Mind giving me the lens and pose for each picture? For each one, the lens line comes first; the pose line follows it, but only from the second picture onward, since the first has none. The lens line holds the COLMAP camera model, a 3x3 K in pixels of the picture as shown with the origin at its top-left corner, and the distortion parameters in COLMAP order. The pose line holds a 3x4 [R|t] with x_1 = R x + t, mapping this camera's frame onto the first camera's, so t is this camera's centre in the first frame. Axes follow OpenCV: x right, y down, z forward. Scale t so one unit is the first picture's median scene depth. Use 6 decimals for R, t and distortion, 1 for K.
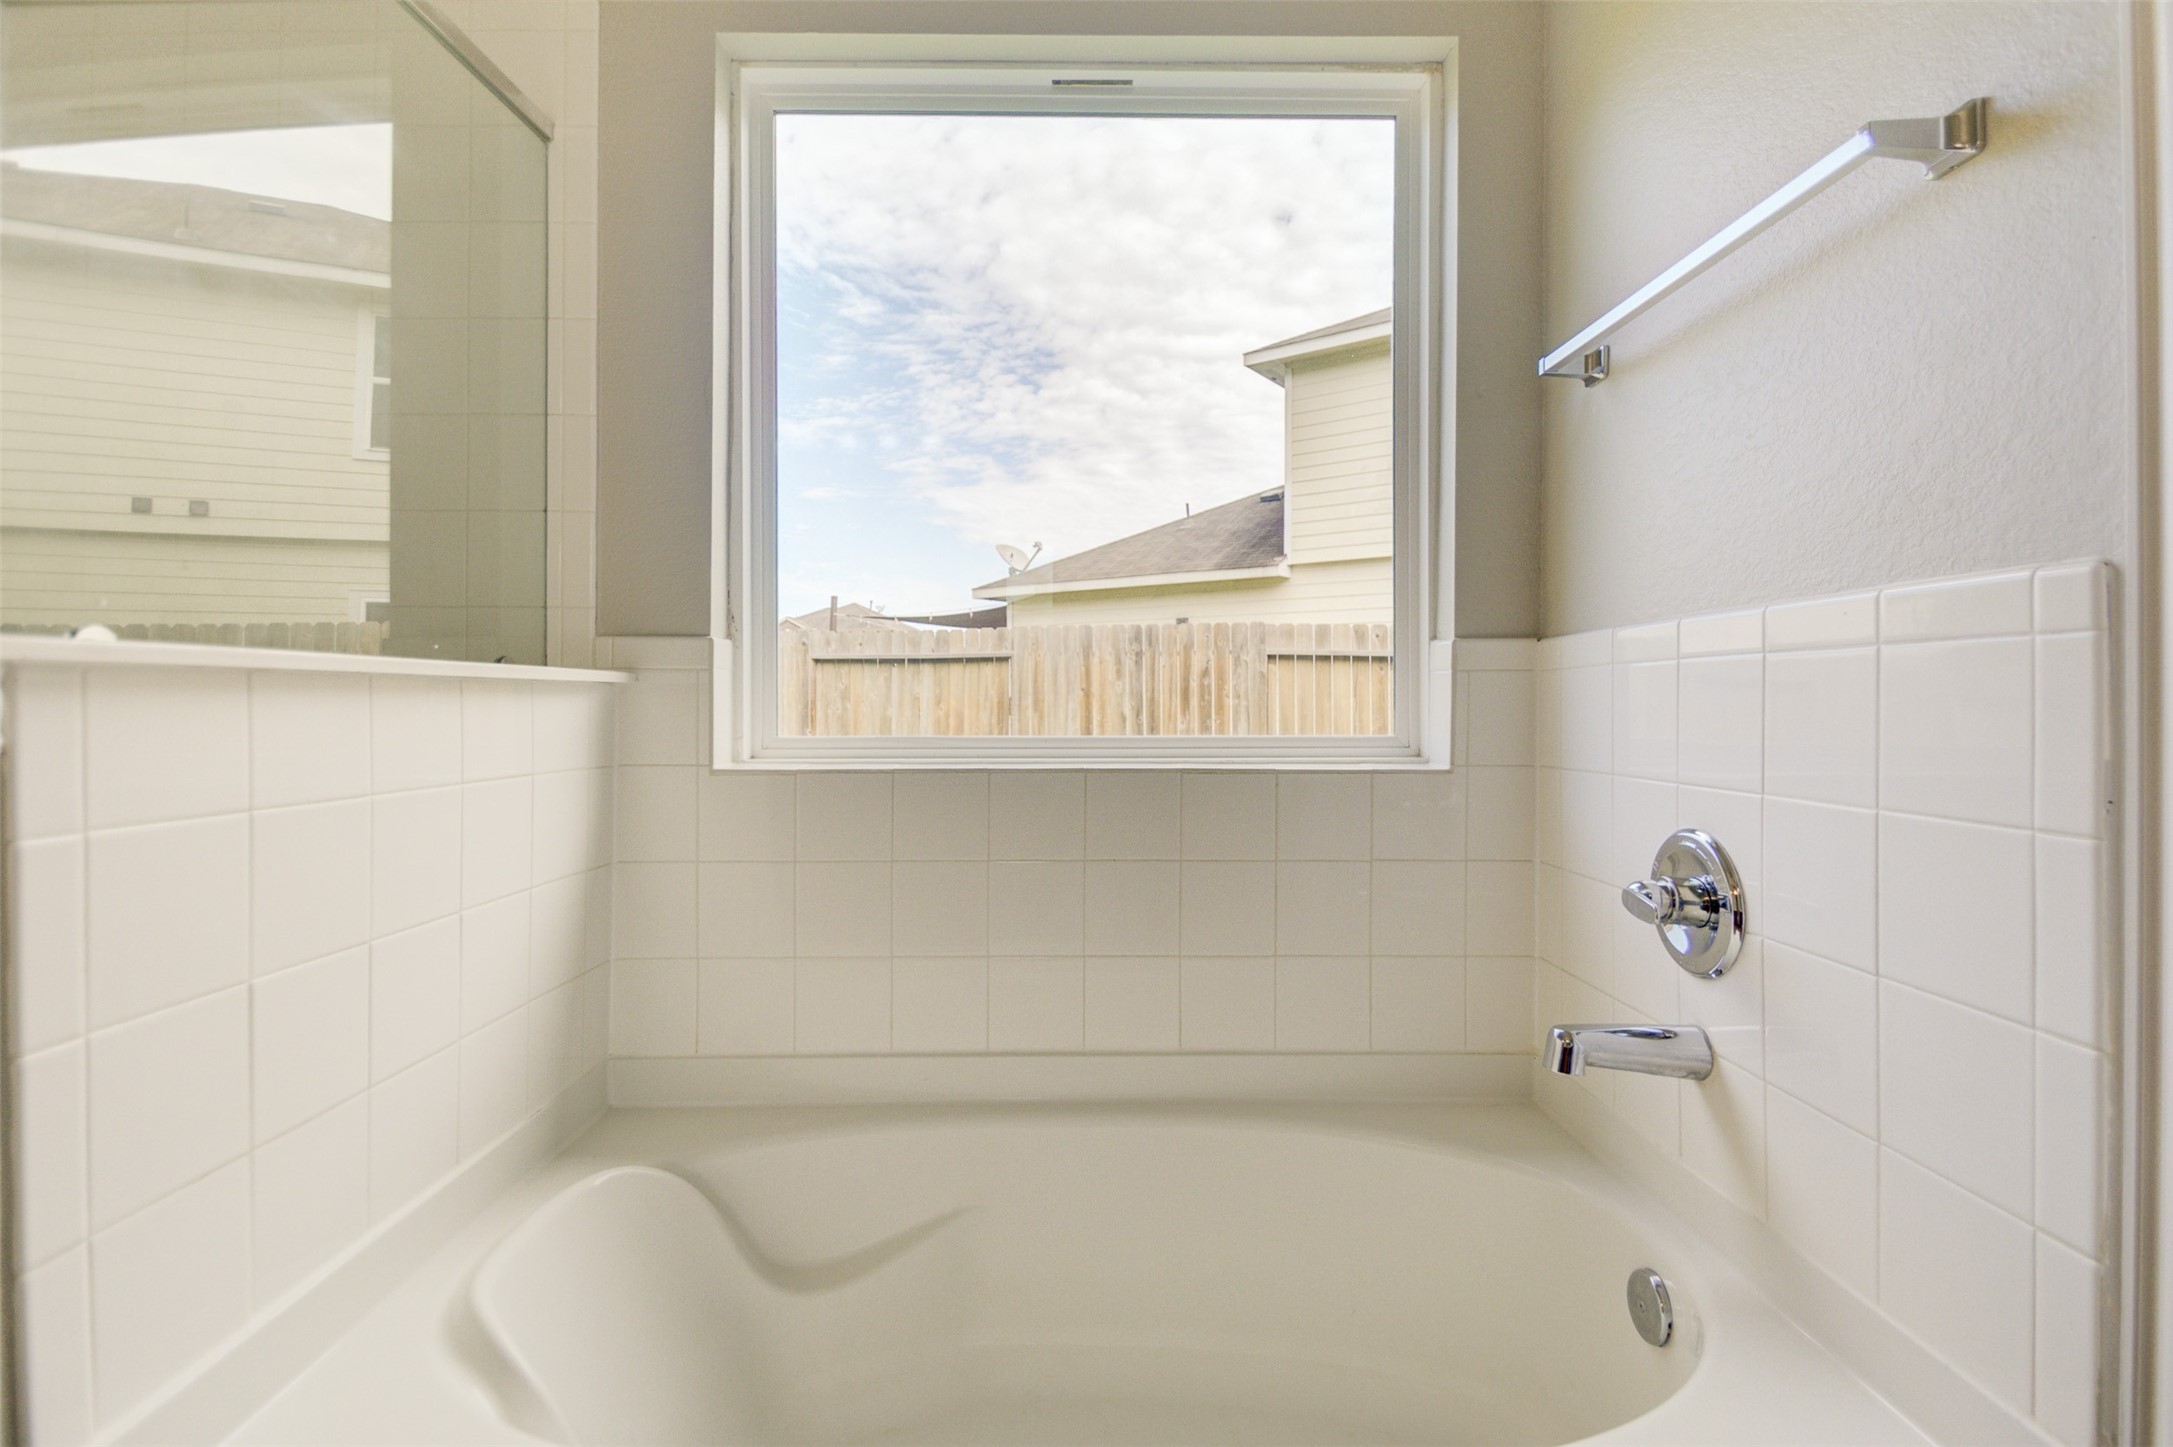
lens RADIAL K [[972.5, 0, 1032.7], [0, 972.5, 709.5], [0, 0, 1]] dist [0.042474, -0.030066]
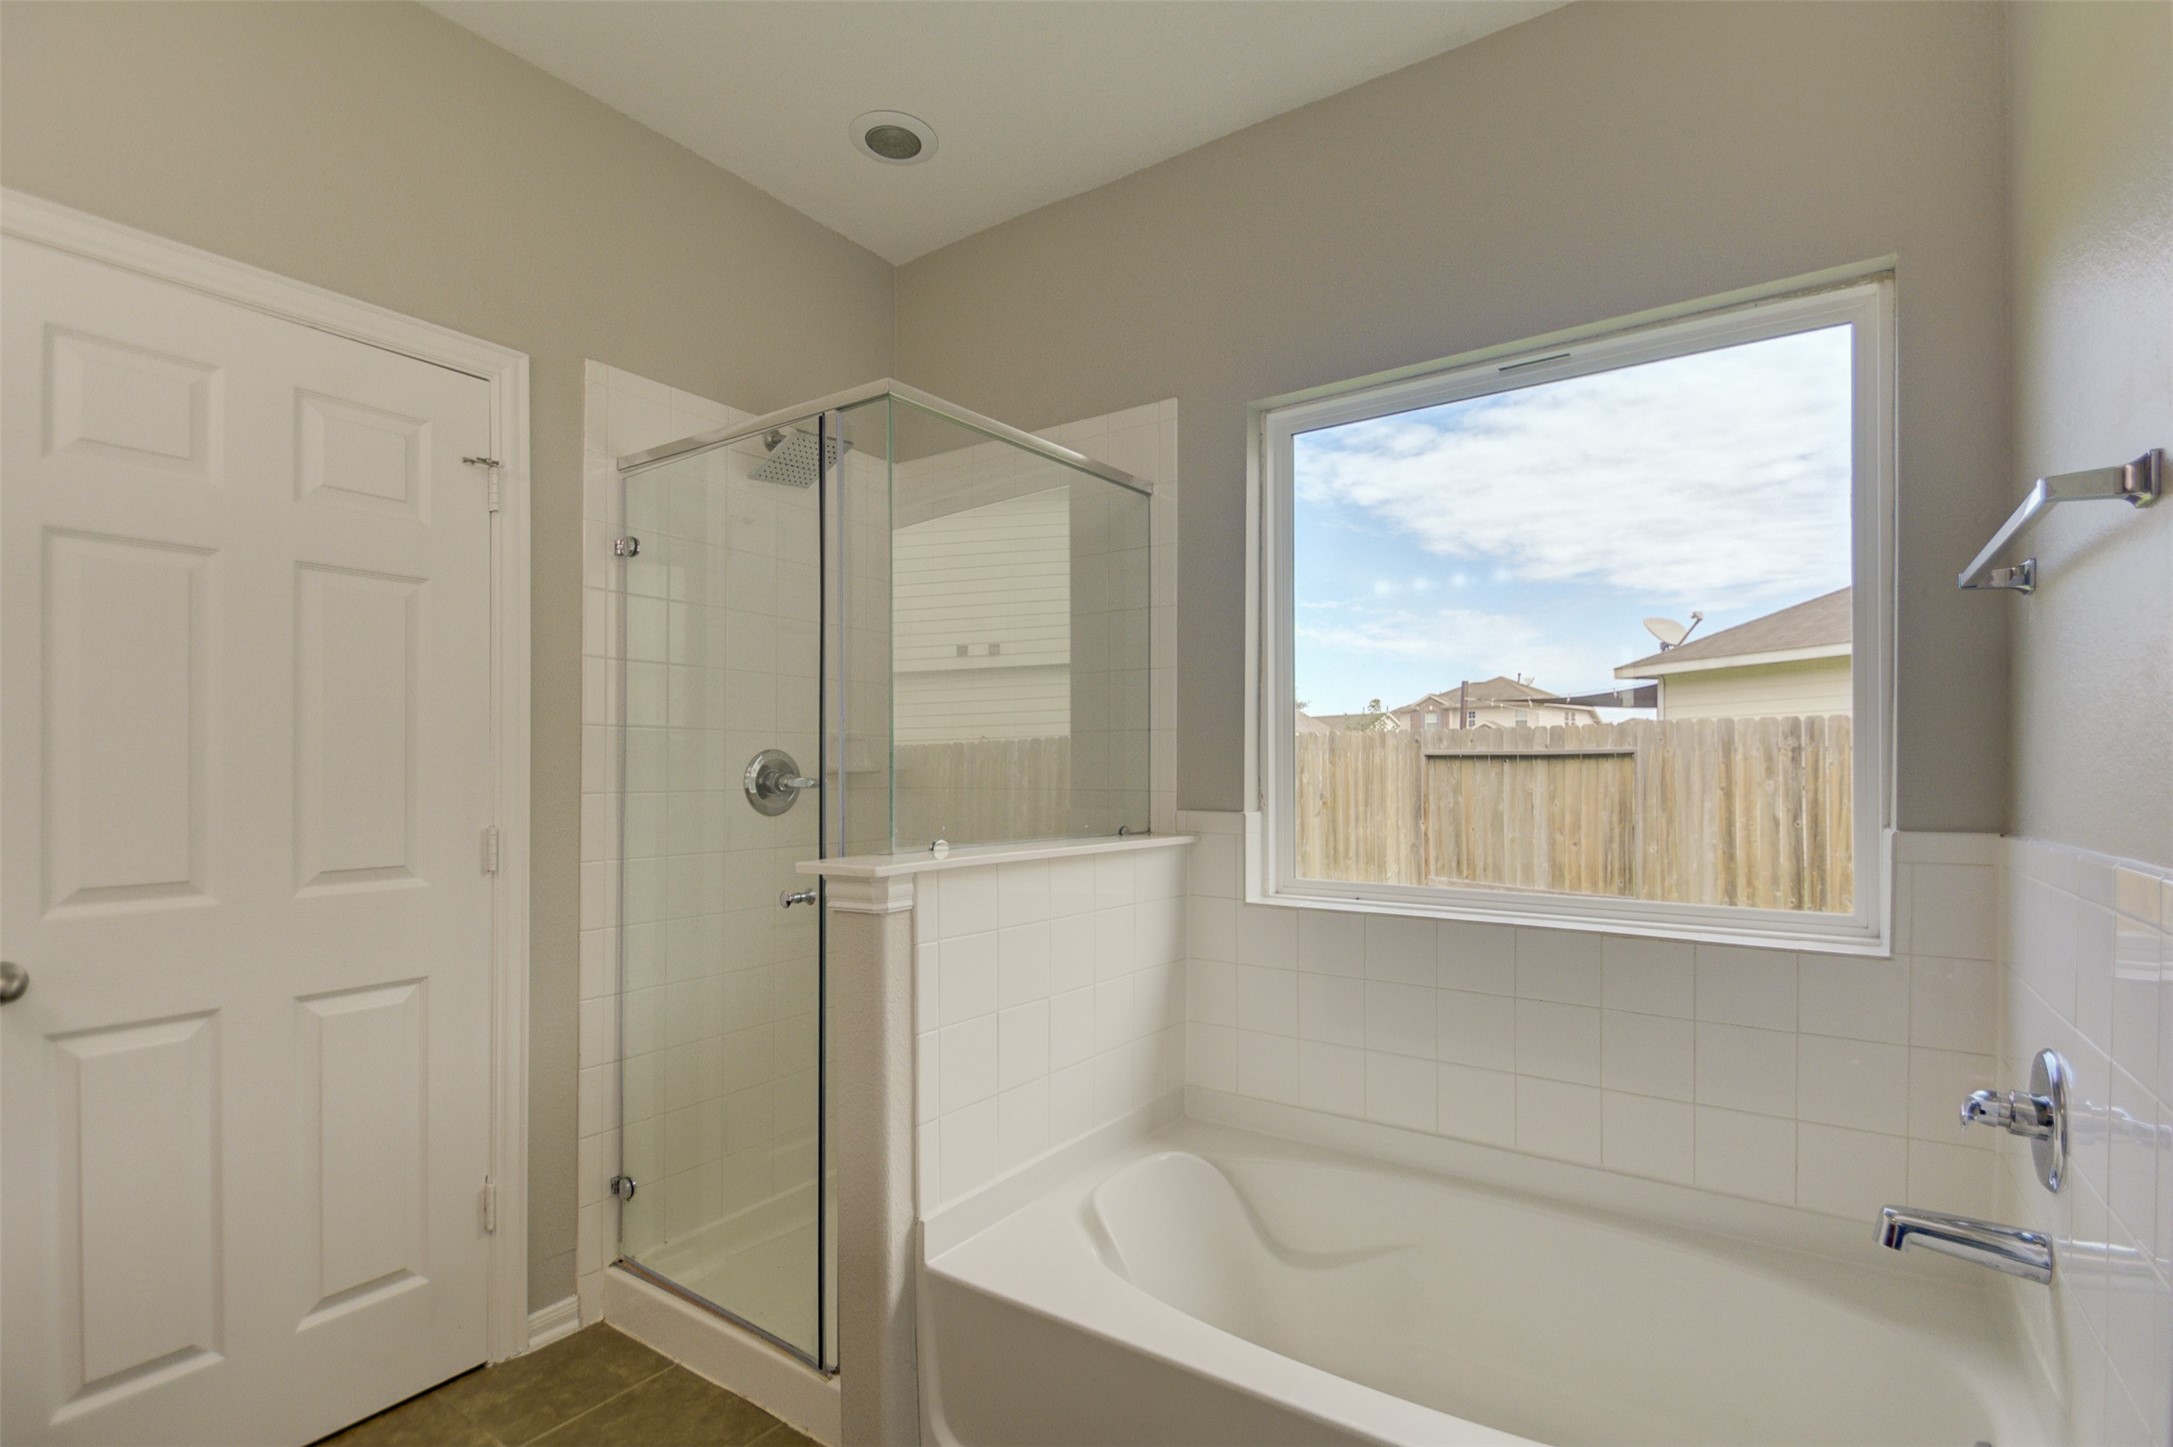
lens RADIAL K [[1012.3, 0, 1085.8], [0, 1012.3, 760.2], [0, 0, 1]] dist [0.013012, -0.000719]
pose [[0.816062, -0.005328, -0.577940, 0.116609], [0.005457, 0.999984, -0.001514, -0.049324], [0.577939, -0.001919, 0.816078, -0.124487]]
